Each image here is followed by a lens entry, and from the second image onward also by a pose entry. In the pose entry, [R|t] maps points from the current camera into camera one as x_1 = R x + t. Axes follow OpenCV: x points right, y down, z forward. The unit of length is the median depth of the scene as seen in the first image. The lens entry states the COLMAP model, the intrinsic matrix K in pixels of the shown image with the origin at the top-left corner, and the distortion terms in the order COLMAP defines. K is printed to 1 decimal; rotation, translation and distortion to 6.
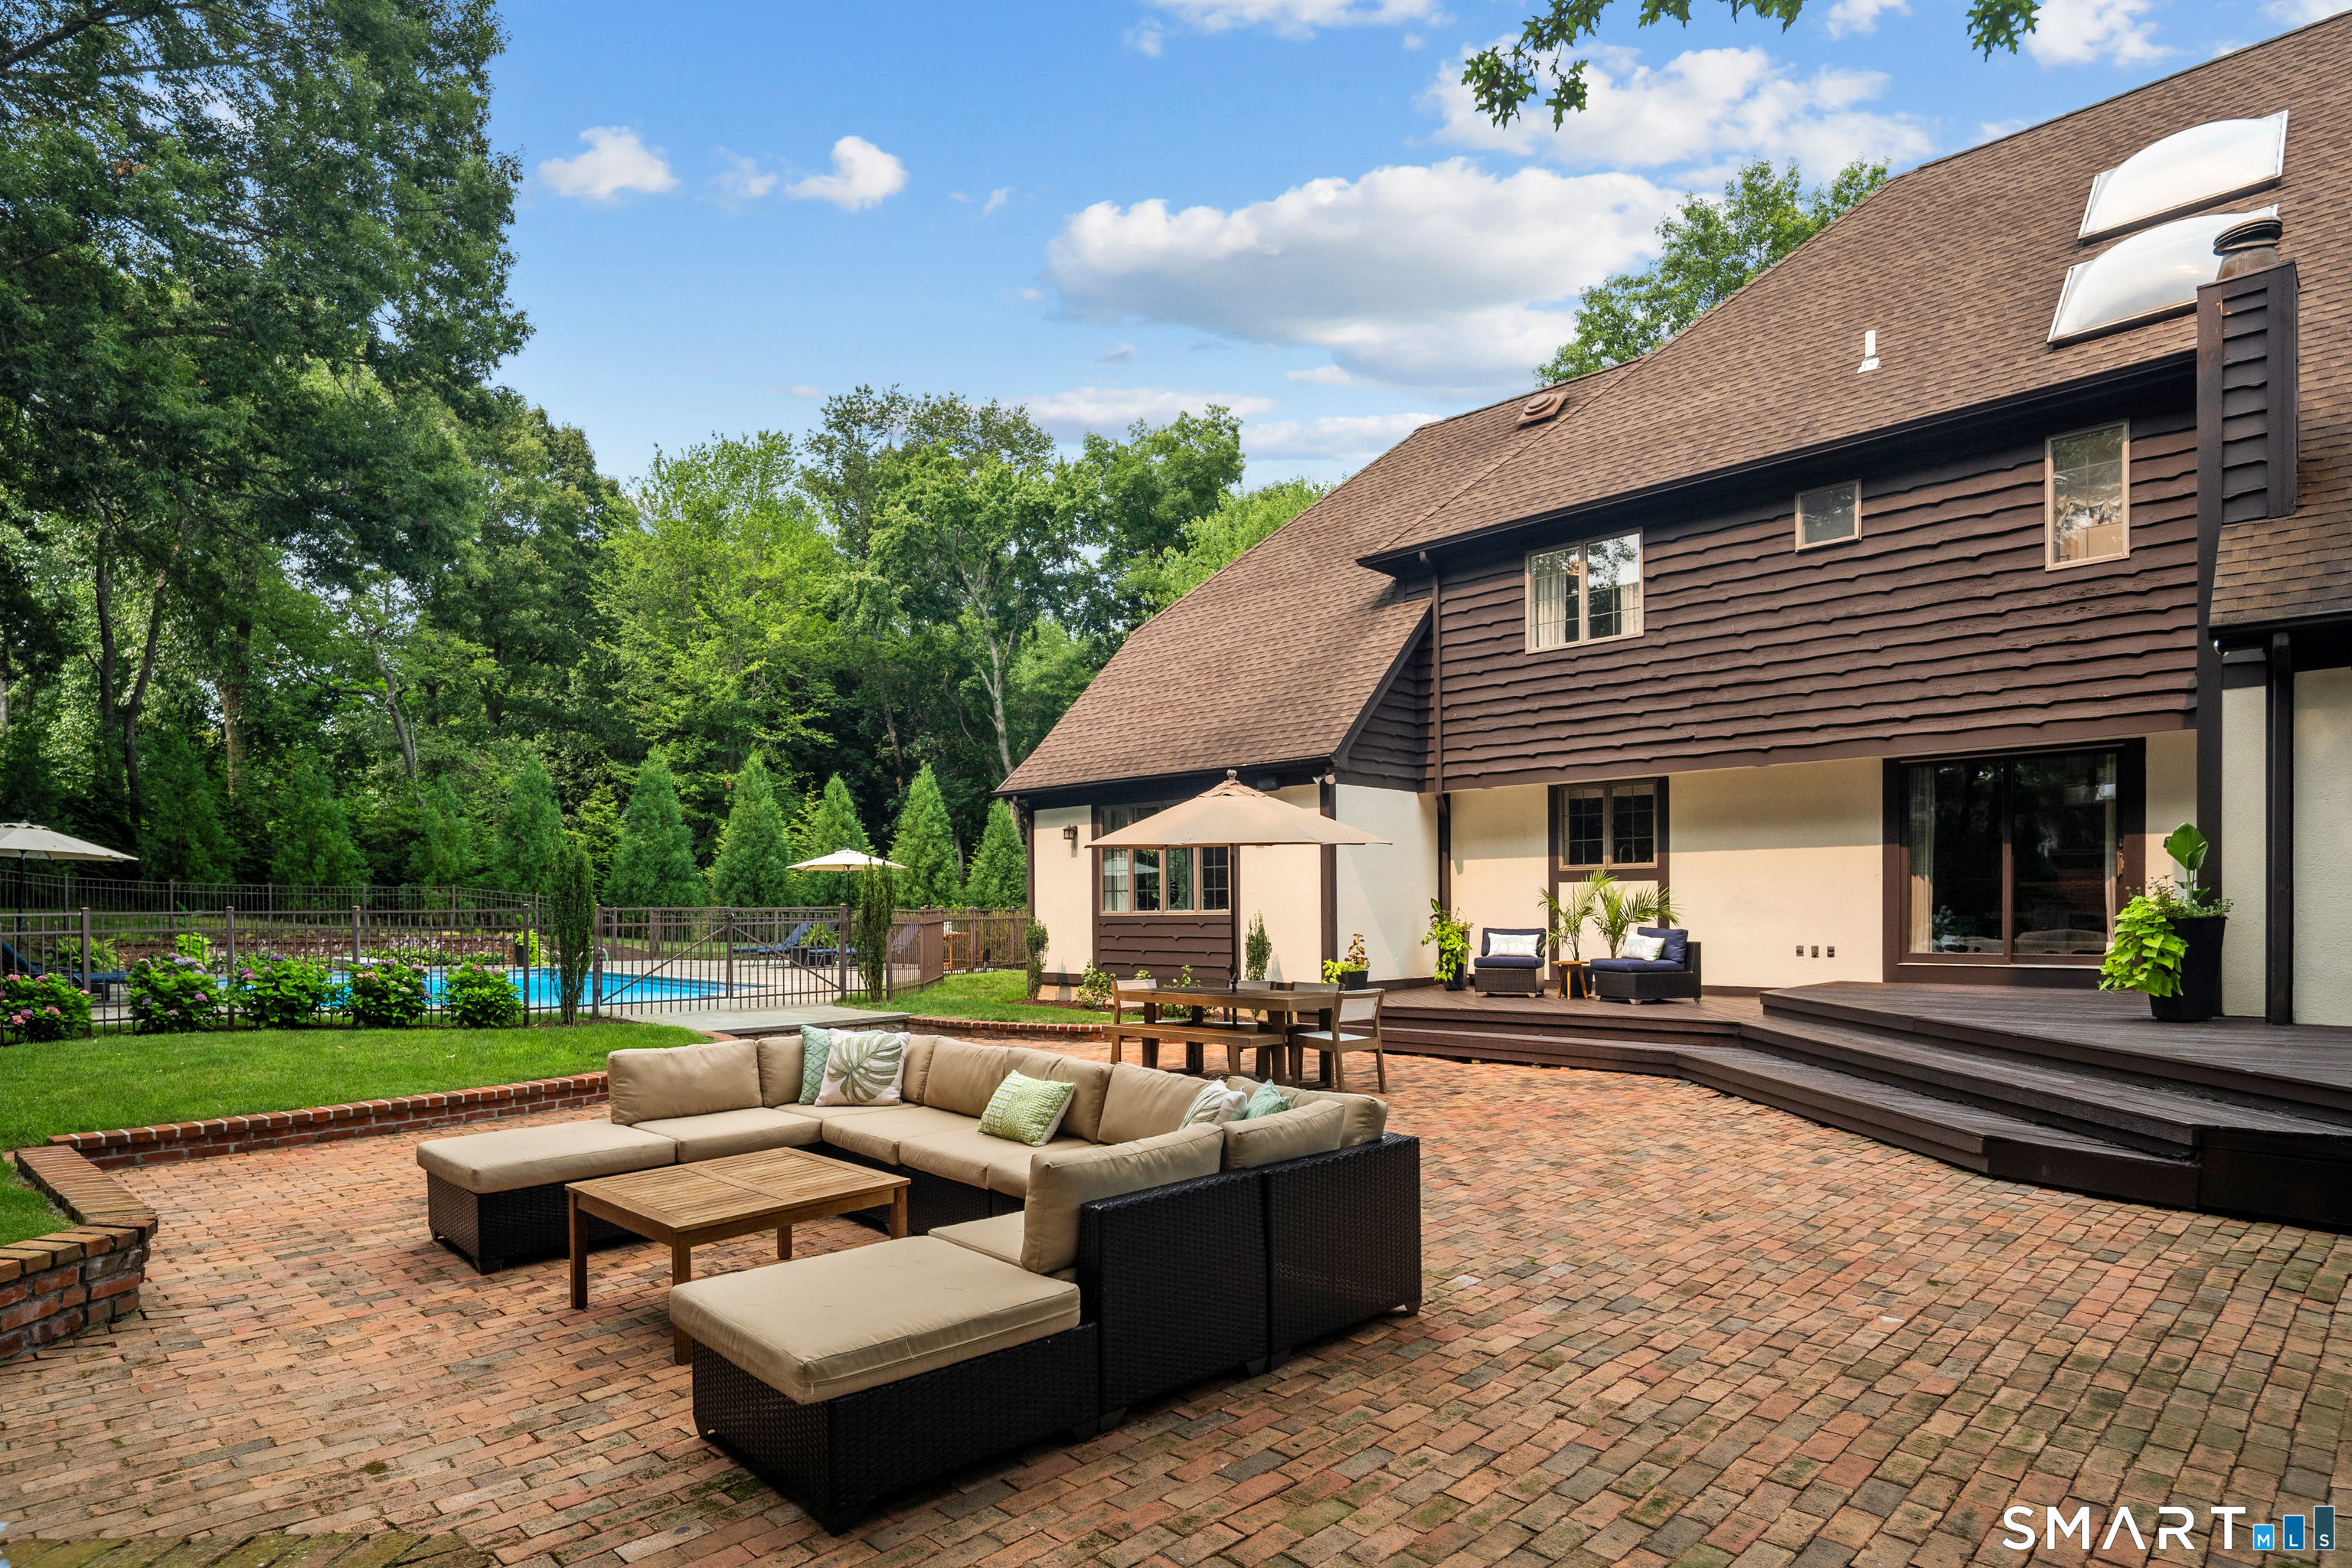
lens RADIAL K [[1242.0, 0, 1175.2], [0, 1242.0, 926.9], [0, 0, 1]] dist [0.000398, -0.000265]
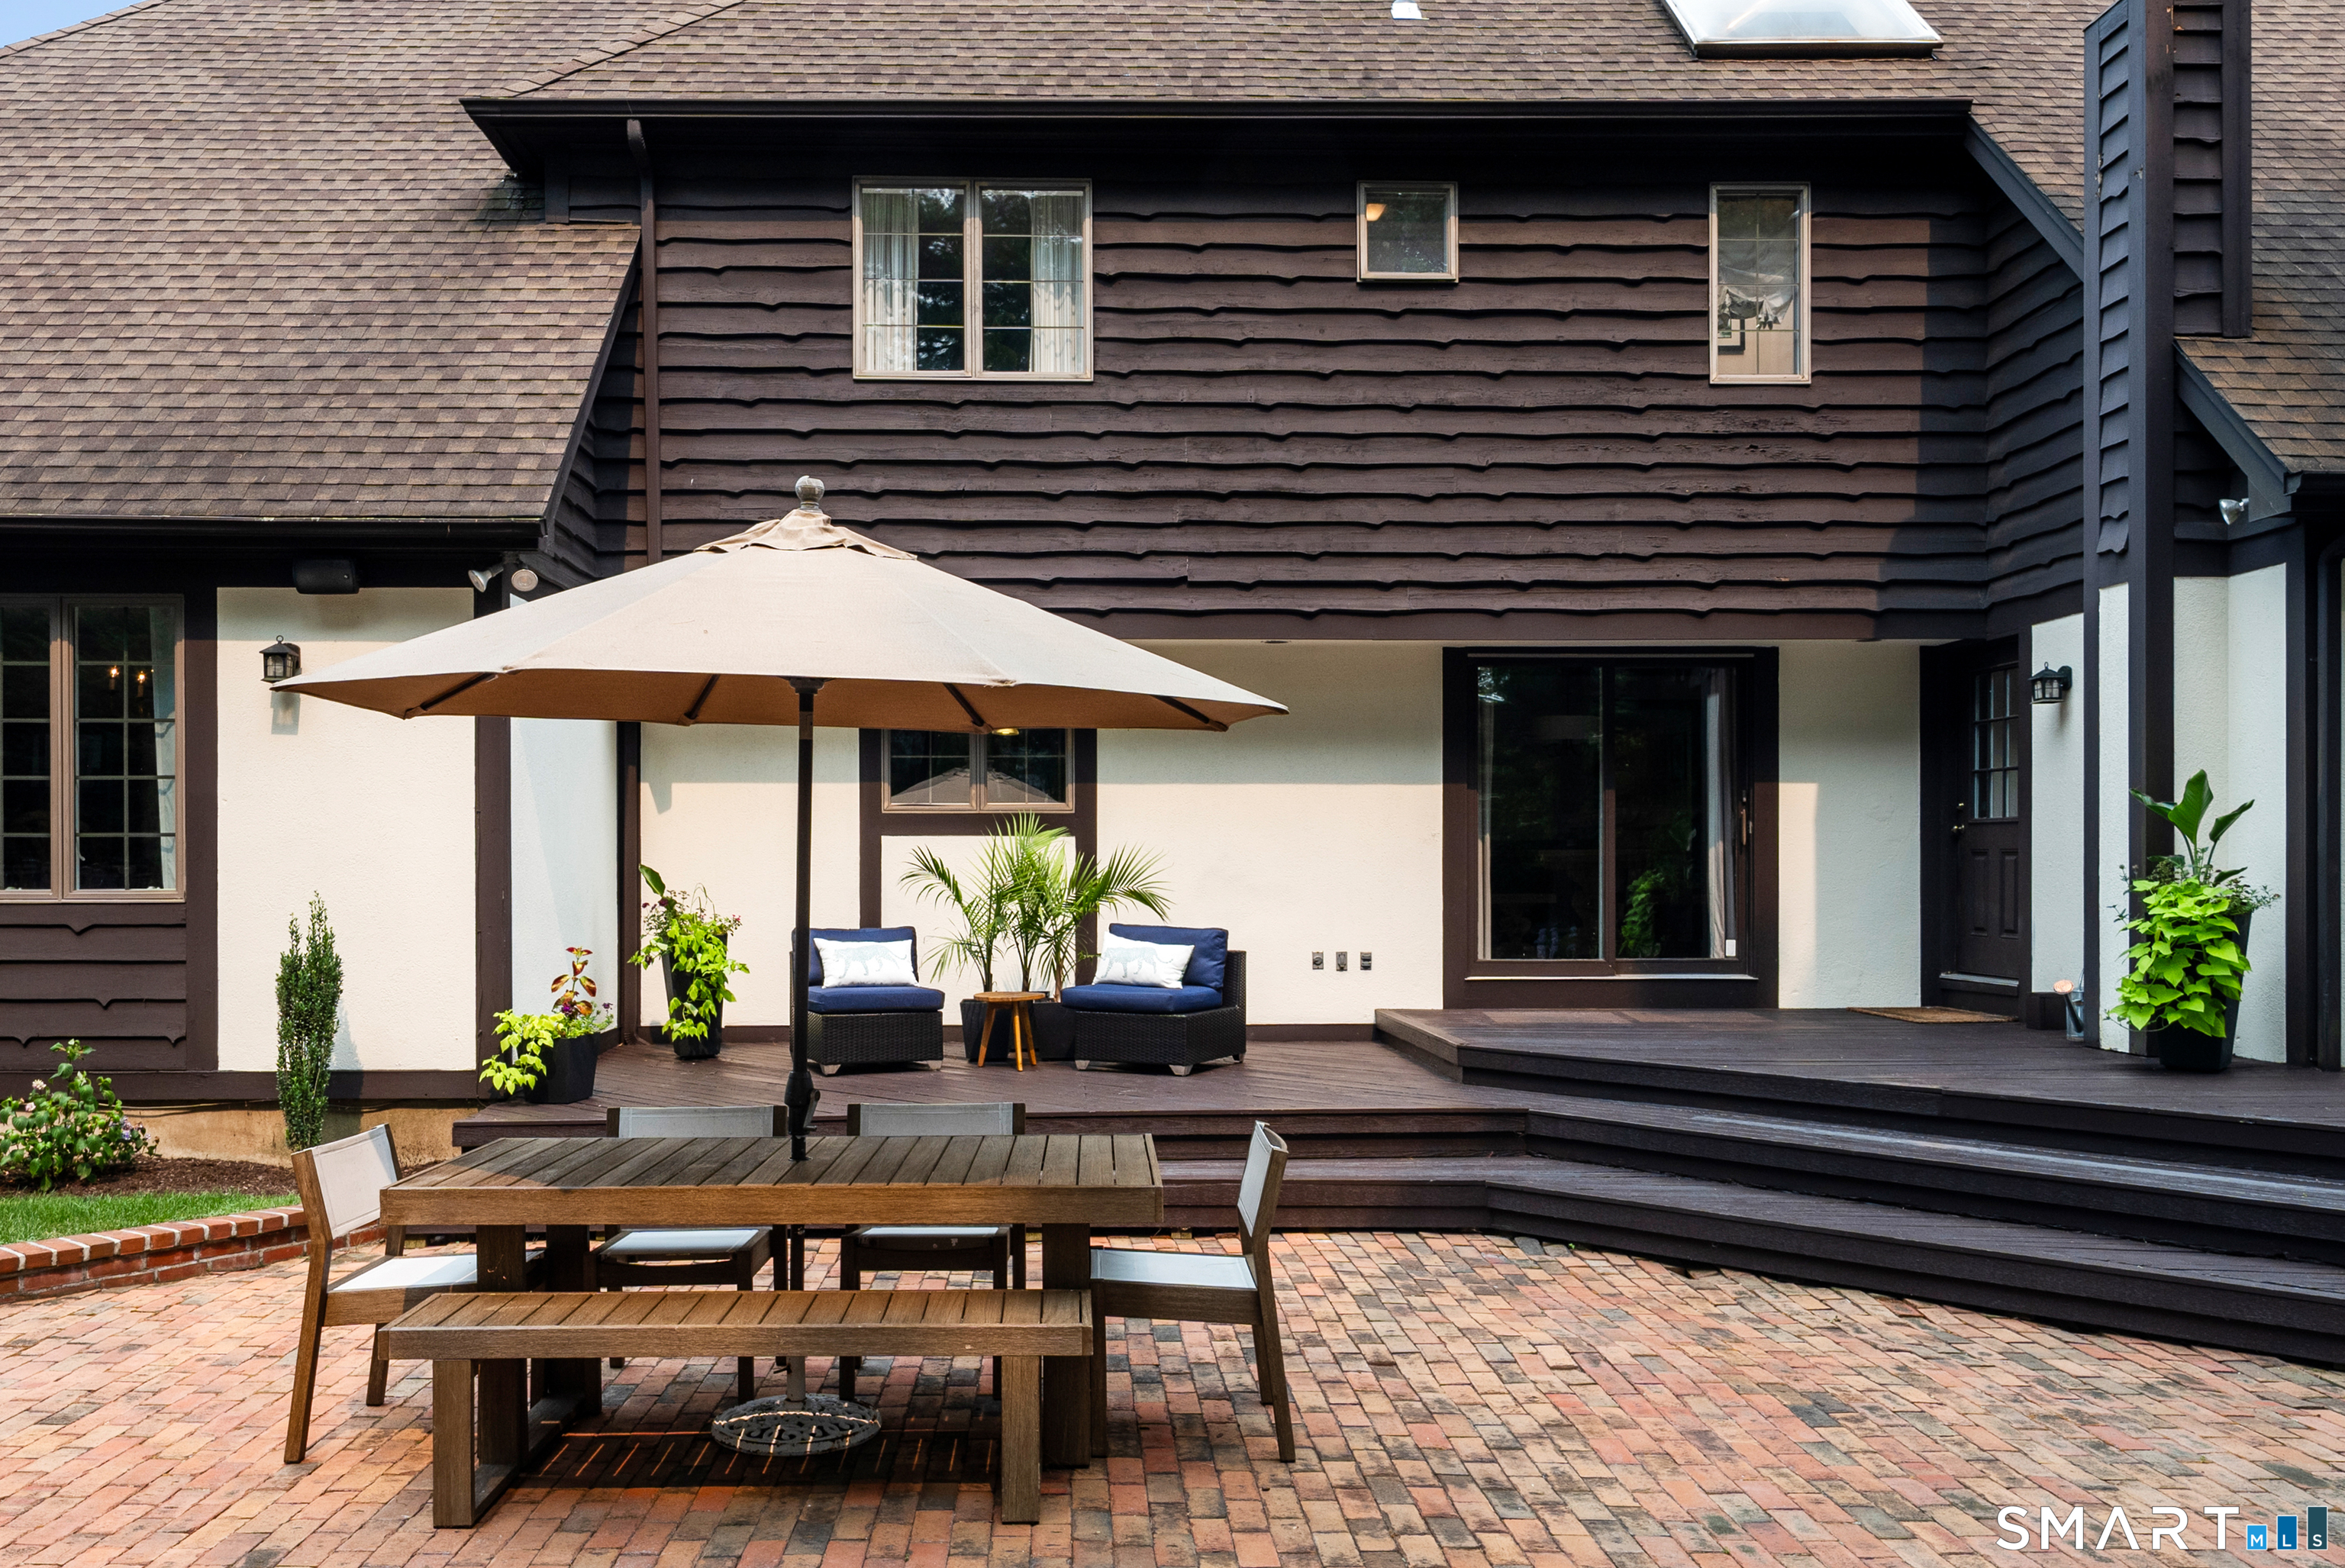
lens RADIAL K [[1802.0, 0, 1089.0], [0, 1802.0, 862.4], [0, 0, 1]] dist [0.007763, -0.001877]
pose [[0.708163, 0.008529, 0.705997, -0.184977], [0.005073, 0.999840, -0.017168, -0.013577], [-0.706031, 0.015739, 0.708006, 0.482342]]
